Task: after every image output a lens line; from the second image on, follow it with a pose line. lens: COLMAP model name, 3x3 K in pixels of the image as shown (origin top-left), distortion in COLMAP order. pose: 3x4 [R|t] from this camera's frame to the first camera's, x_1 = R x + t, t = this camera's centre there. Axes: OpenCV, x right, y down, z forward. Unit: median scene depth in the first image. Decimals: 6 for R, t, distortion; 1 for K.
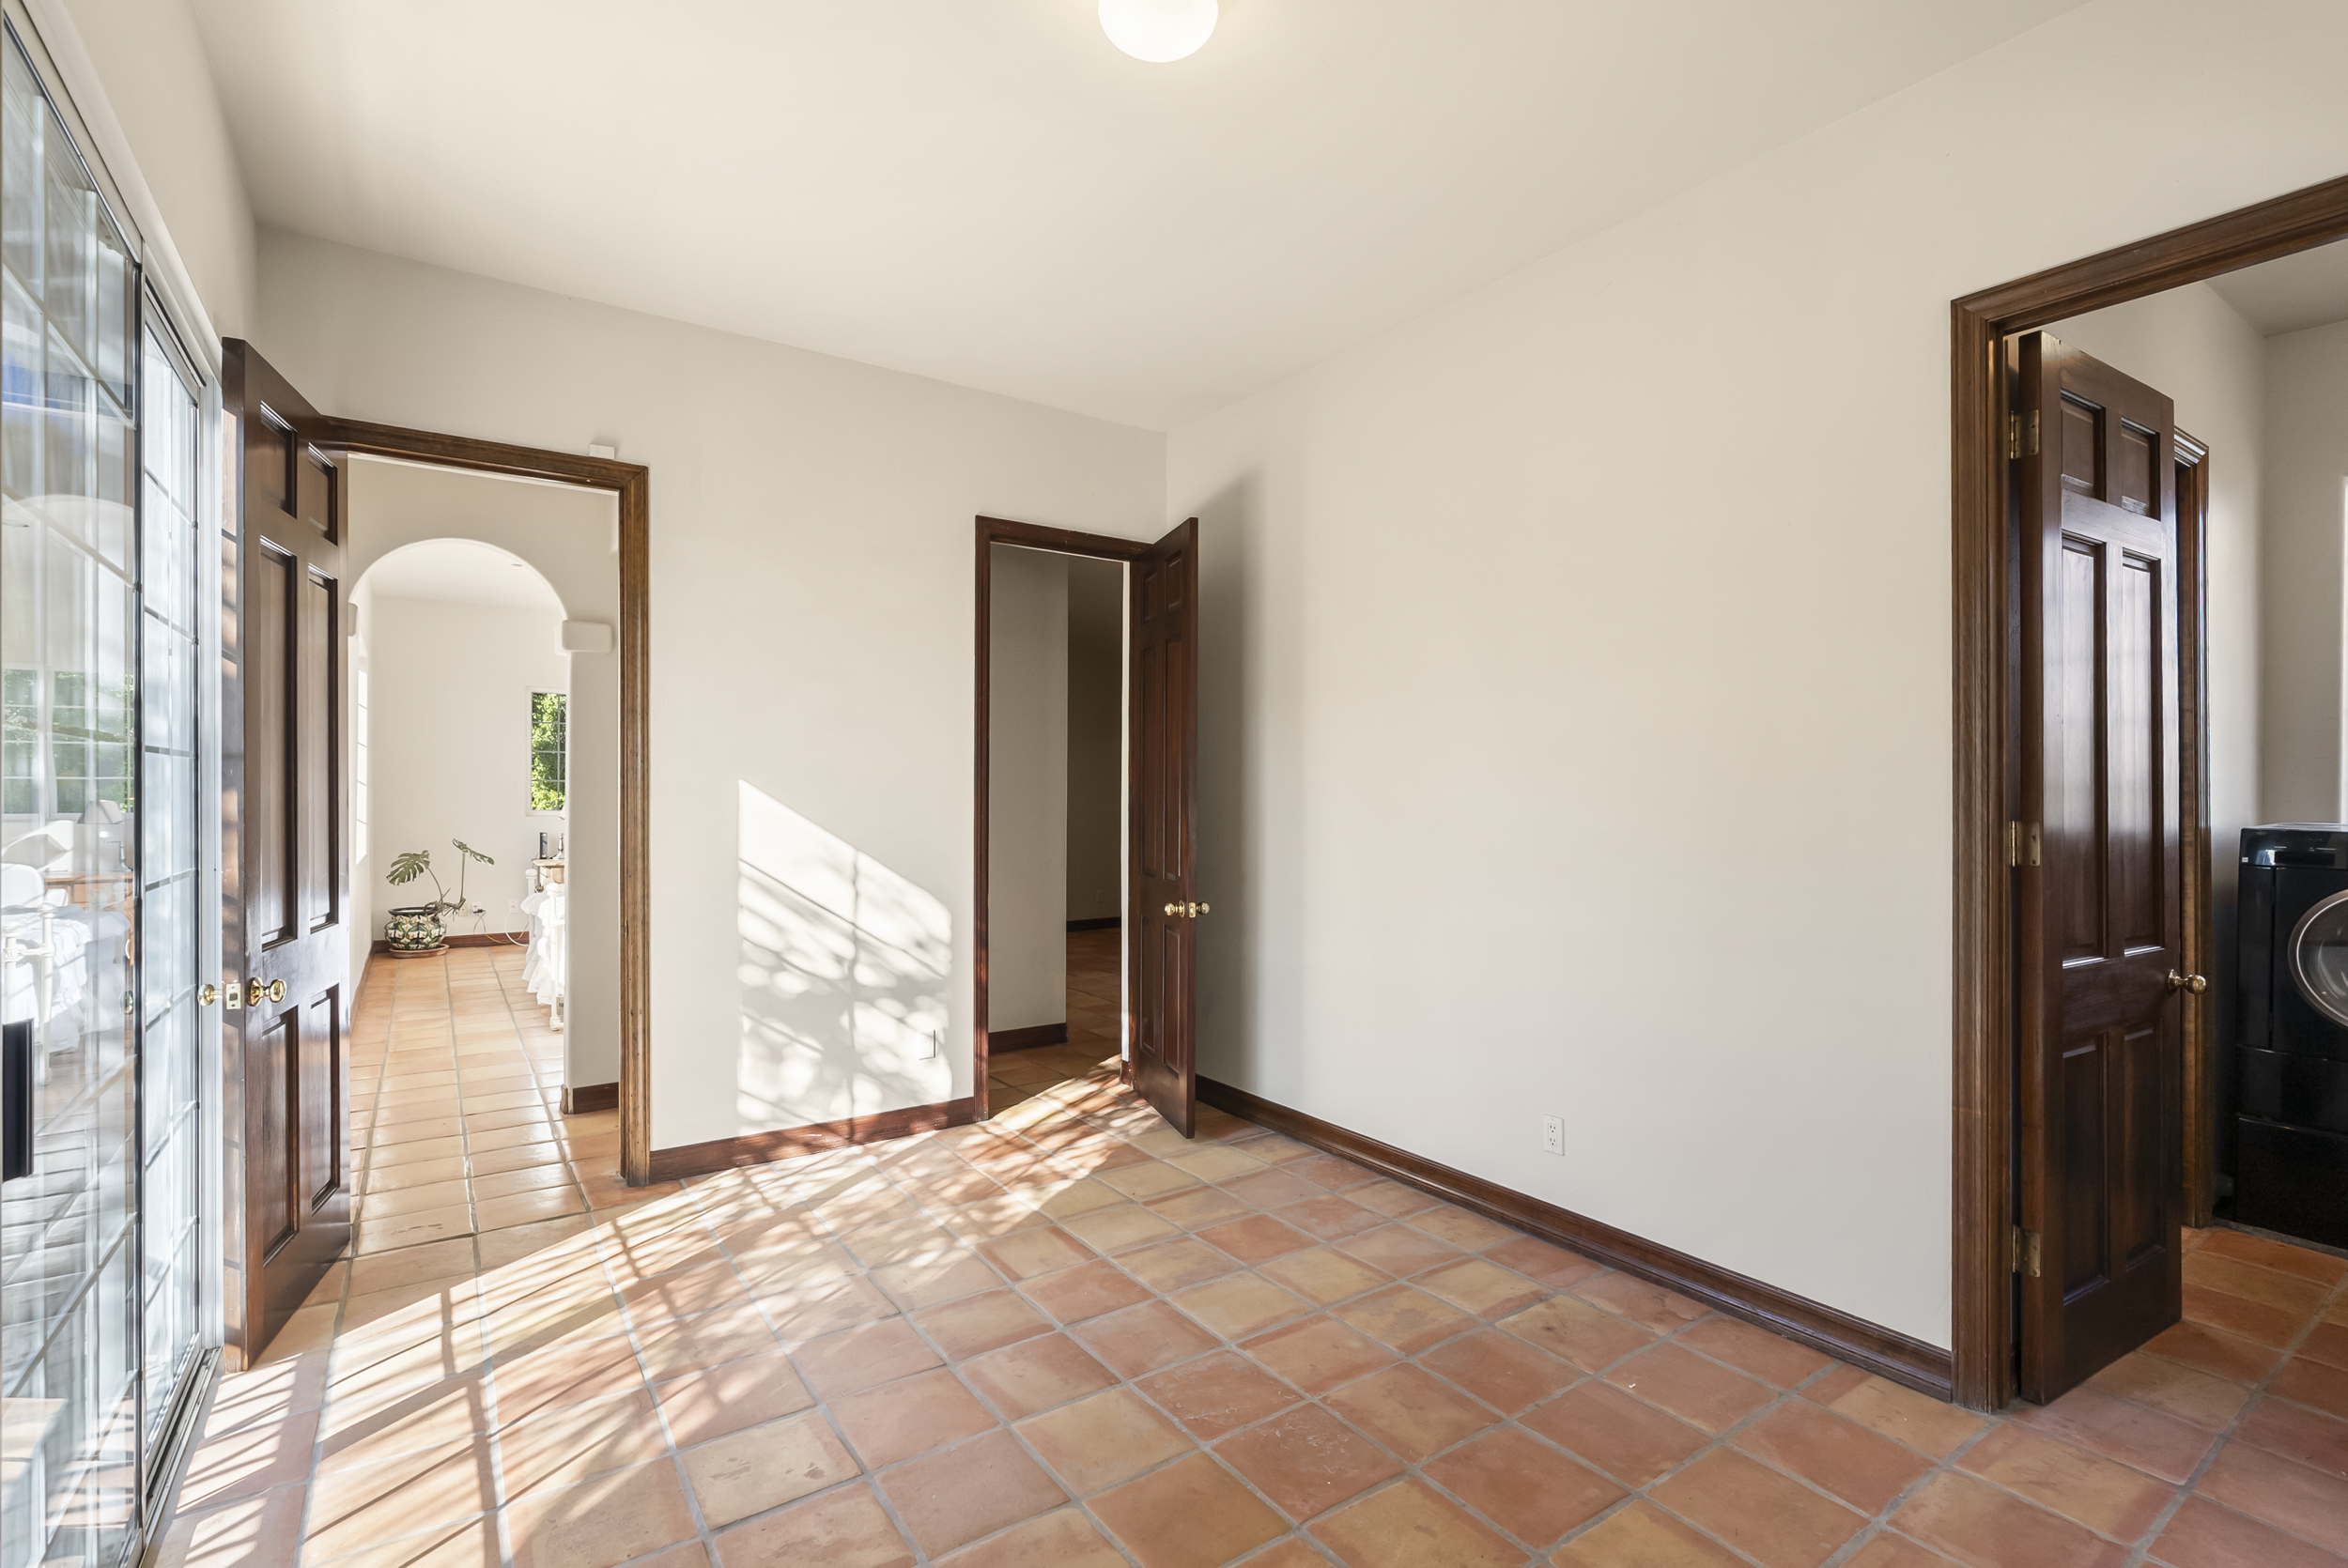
lens RADIAL K [[1060.7, 0, 1185.7], [0, 1060.7, 780.9], [0, 0, 1]] dist [-0.001063, -0.000084]
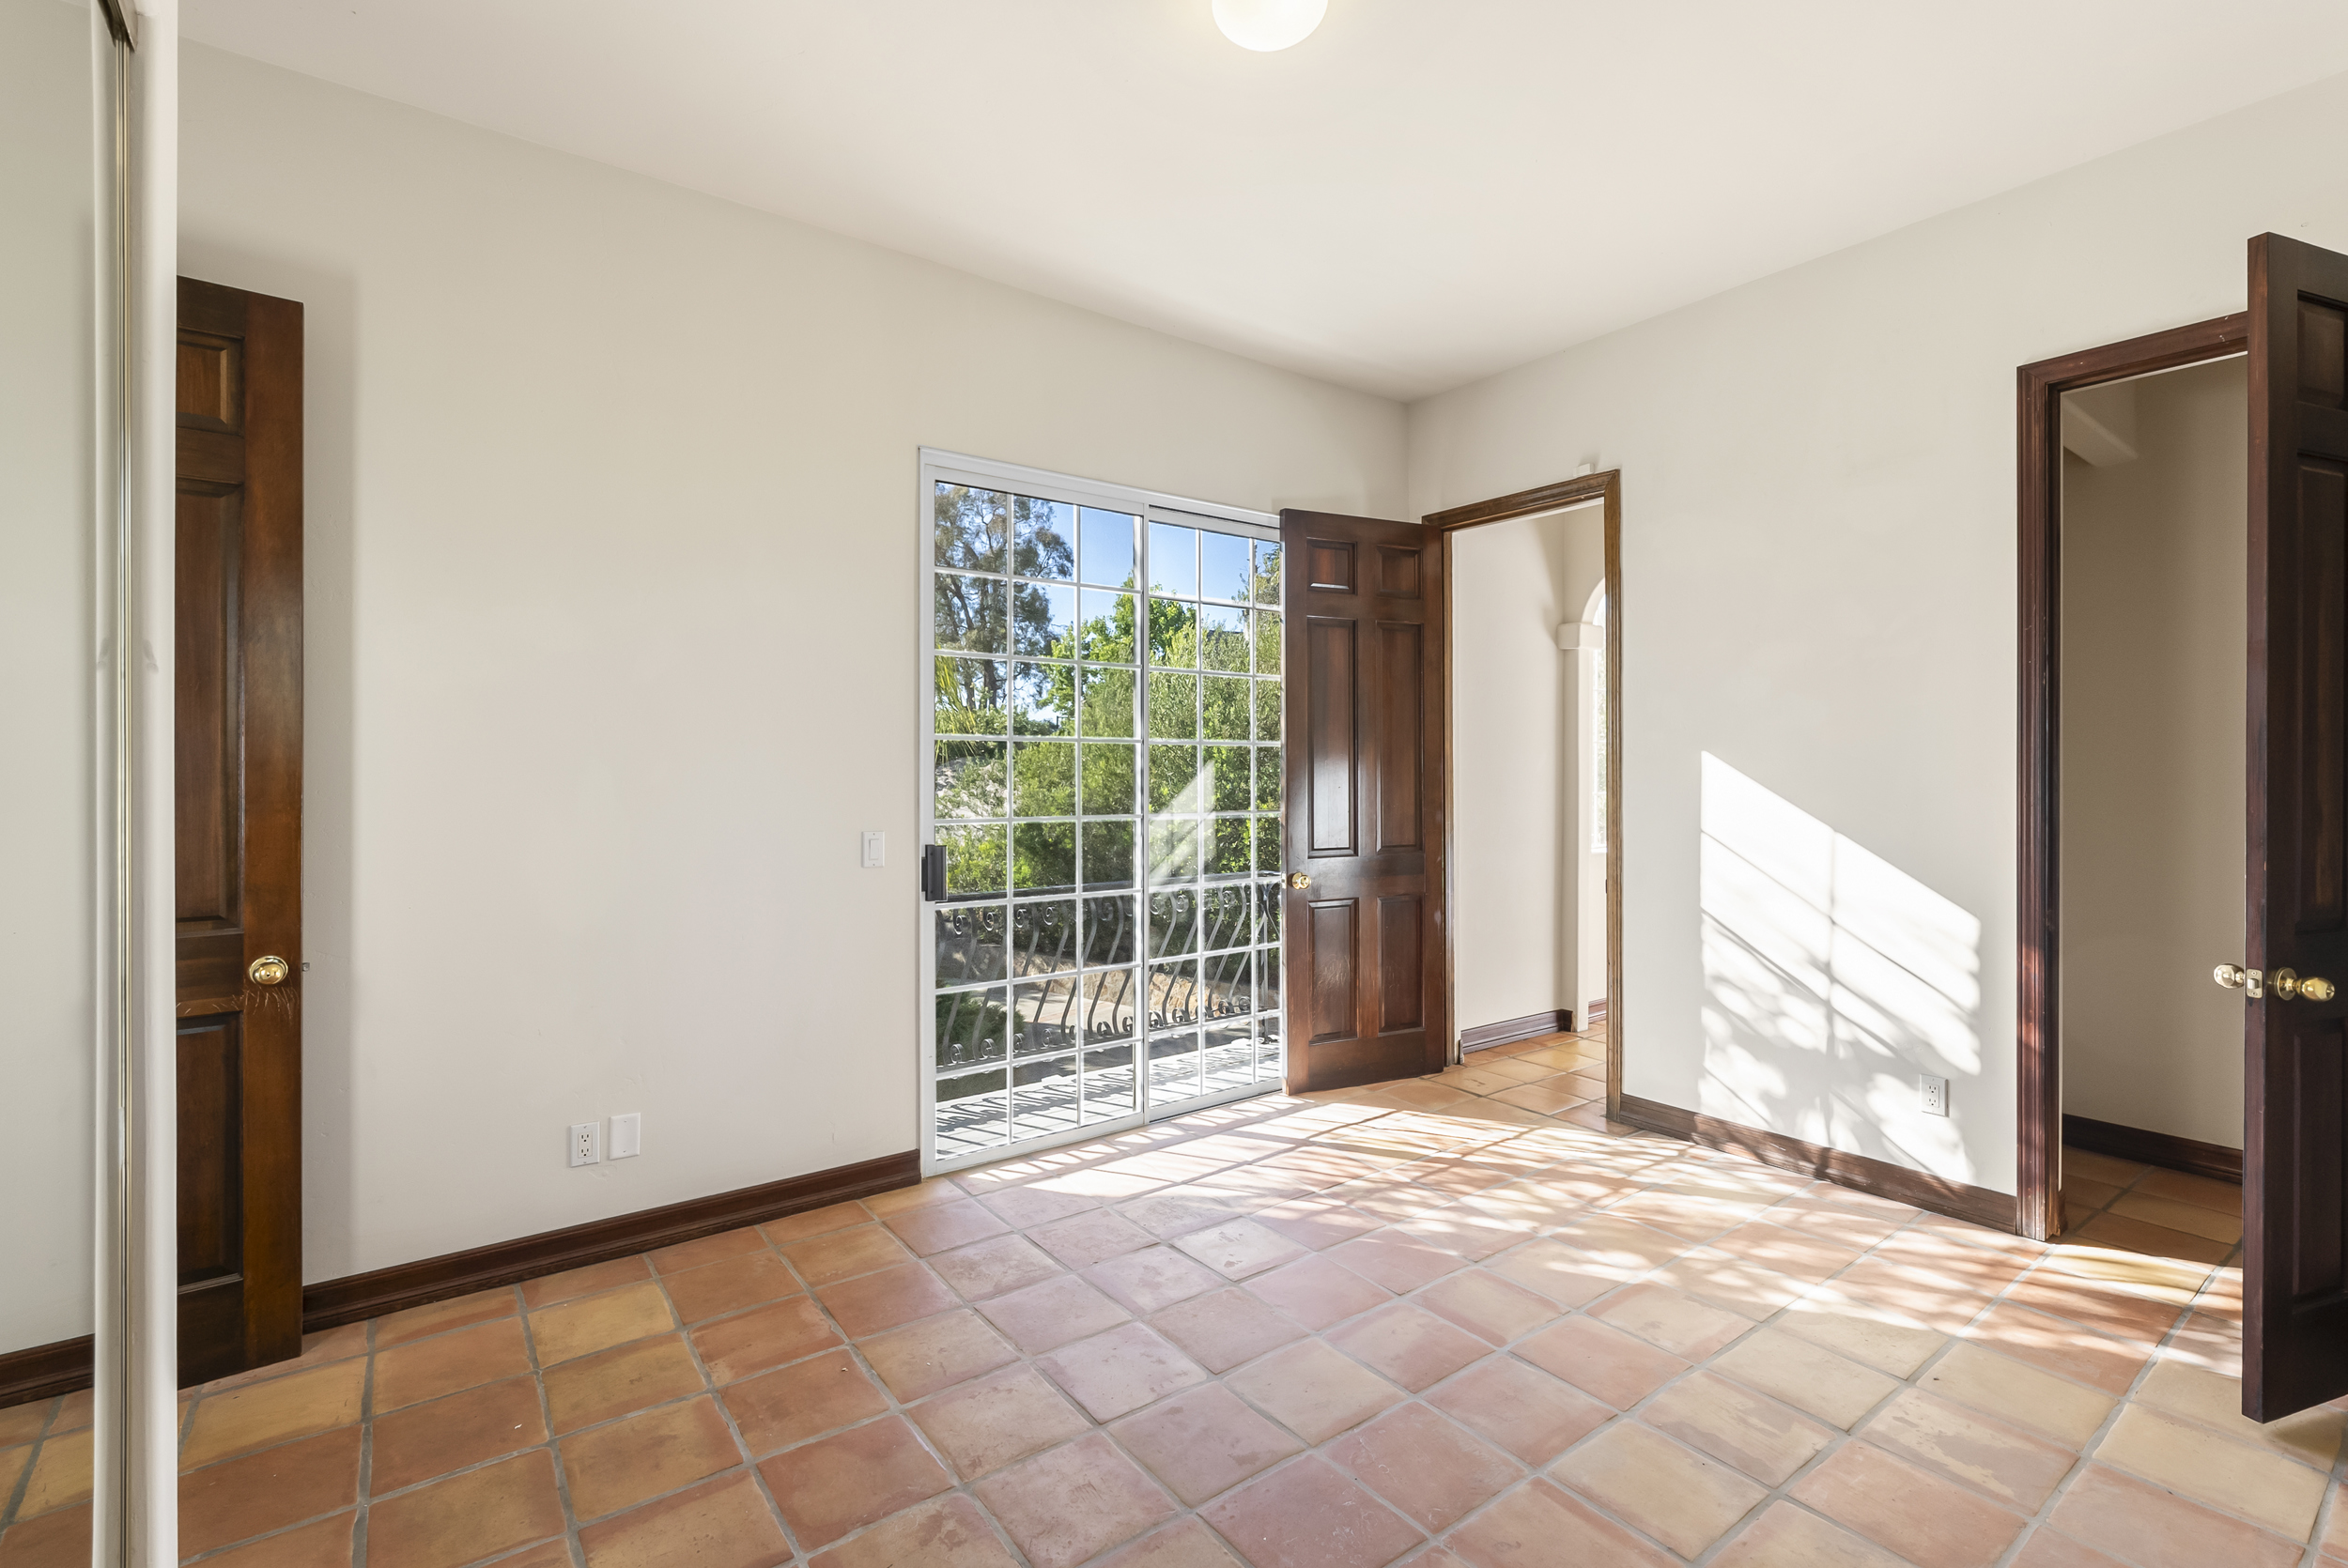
lens RADIAL K [[1060.7, 0, 1185.7], [0, 1060.7, 780.9], [0, 0, 1]] dist [-0.001063, -0.000084]
pose [[0.018055, 0.004918, -0.999825, 0.762018], [0.019356, 0.999799, 0.005267, 0.014335], [0.999650, -0.019448, 0.017956, 0.694584]]
